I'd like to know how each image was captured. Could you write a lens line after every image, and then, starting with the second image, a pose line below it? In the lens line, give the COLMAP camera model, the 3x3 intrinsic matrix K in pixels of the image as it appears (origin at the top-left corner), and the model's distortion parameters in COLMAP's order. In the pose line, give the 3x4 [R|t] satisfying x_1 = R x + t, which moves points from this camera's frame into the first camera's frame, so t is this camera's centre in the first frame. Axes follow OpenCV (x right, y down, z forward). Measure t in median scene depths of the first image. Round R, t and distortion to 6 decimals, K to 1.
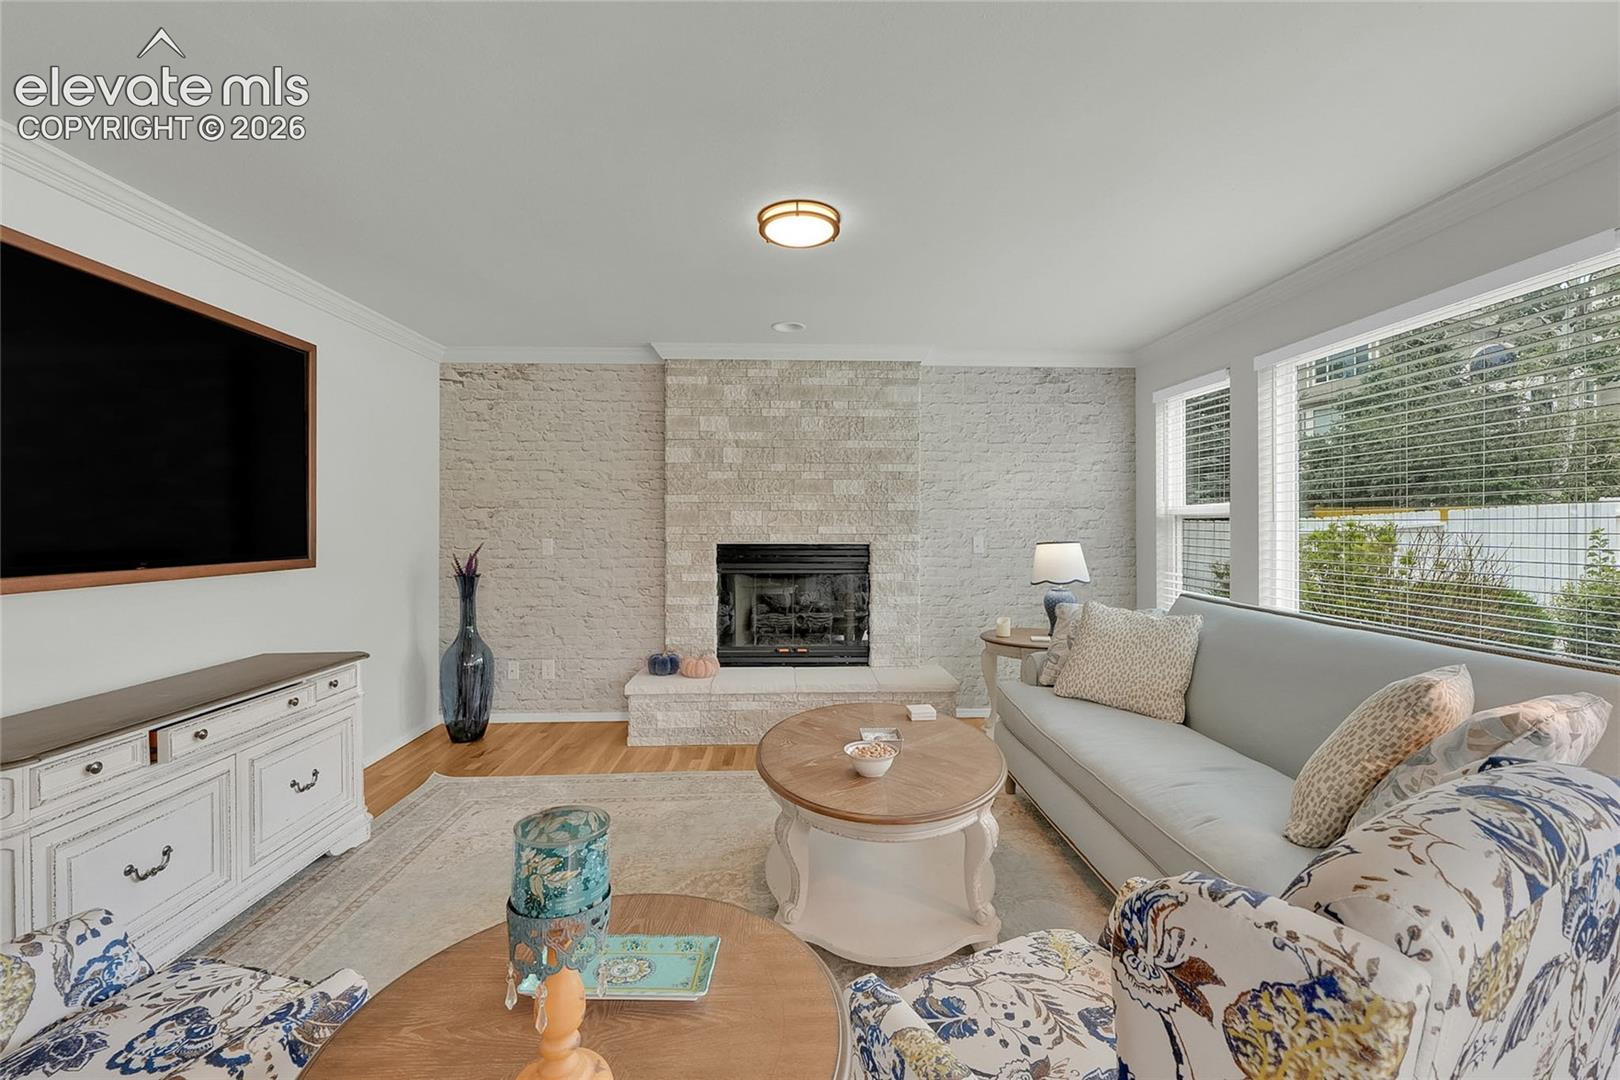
lens RADIAL K [[703.9, 0, 795.3], [0, 703.9, 531.5], [0, 0, 1]] dist [0.000141, 0.000040]
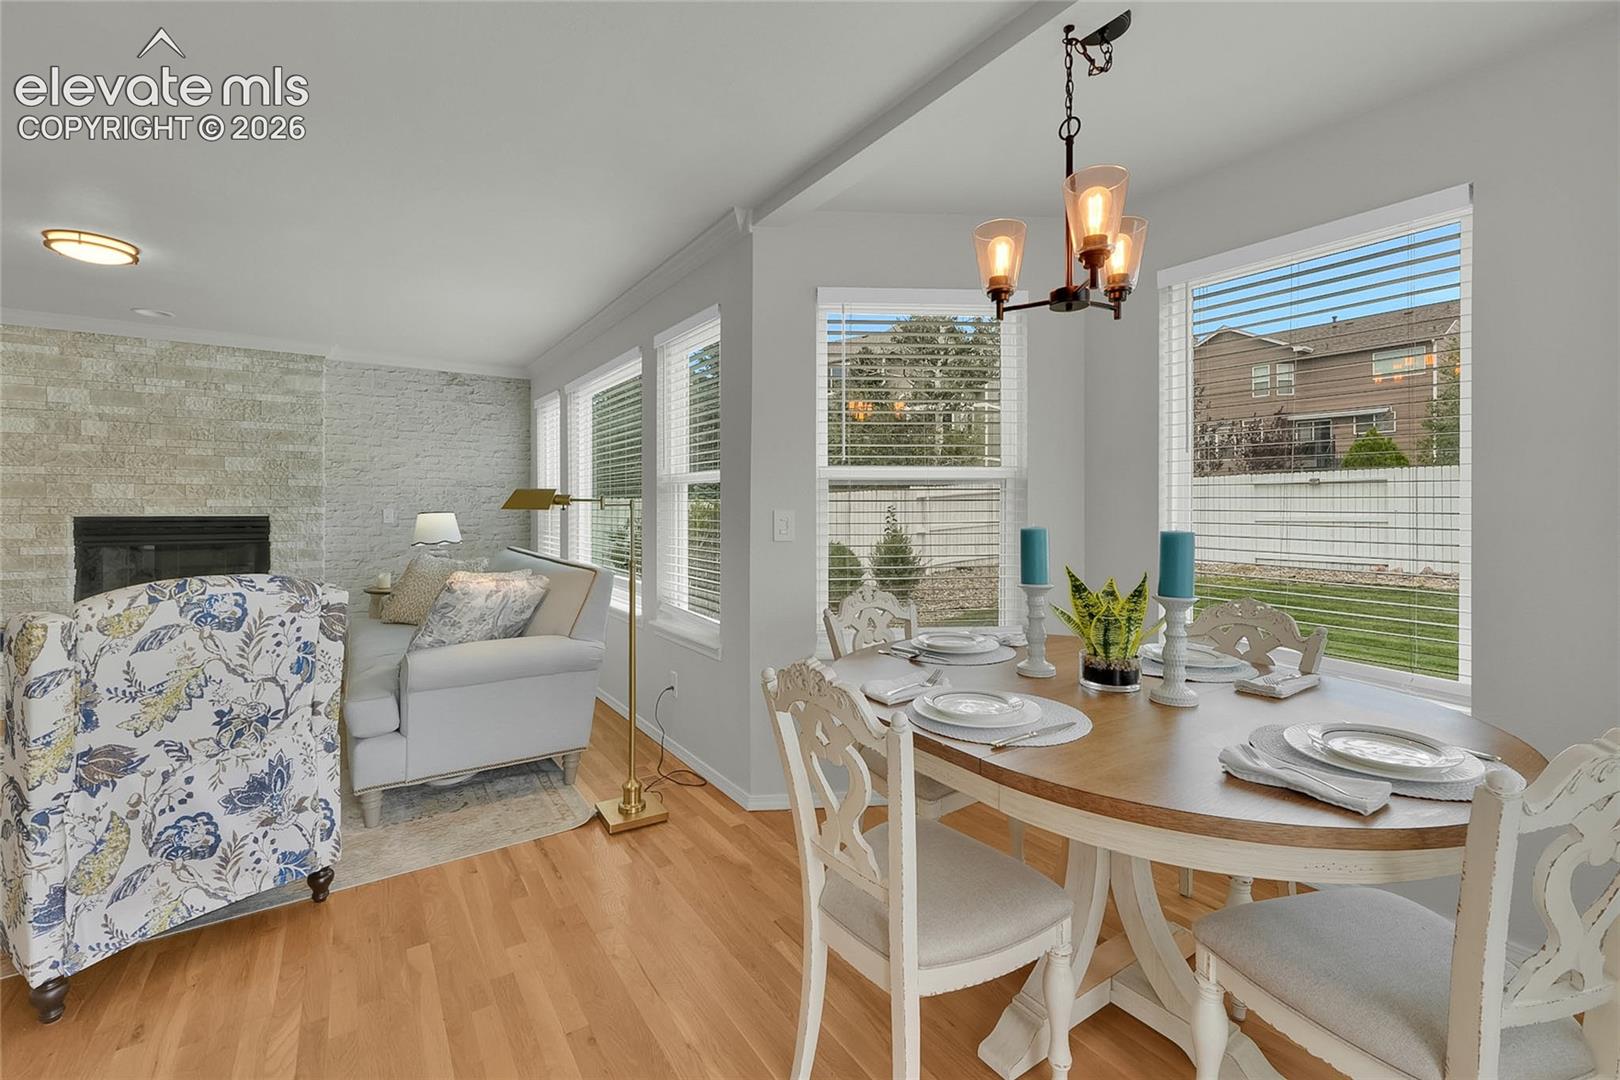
lens RADIAL K [[703.9, 0, 813.2], [0, 703.9, 510.9], [0, 0, 1]] dist [0.000141, 0.000040]
pose [[0.837542, -0.003773, 0.546360, 0.219450], [0.004669, 0.999989, -0.000251, 0.014553], [-0.546353, 0.002761, 0.837550, -0.400313]]
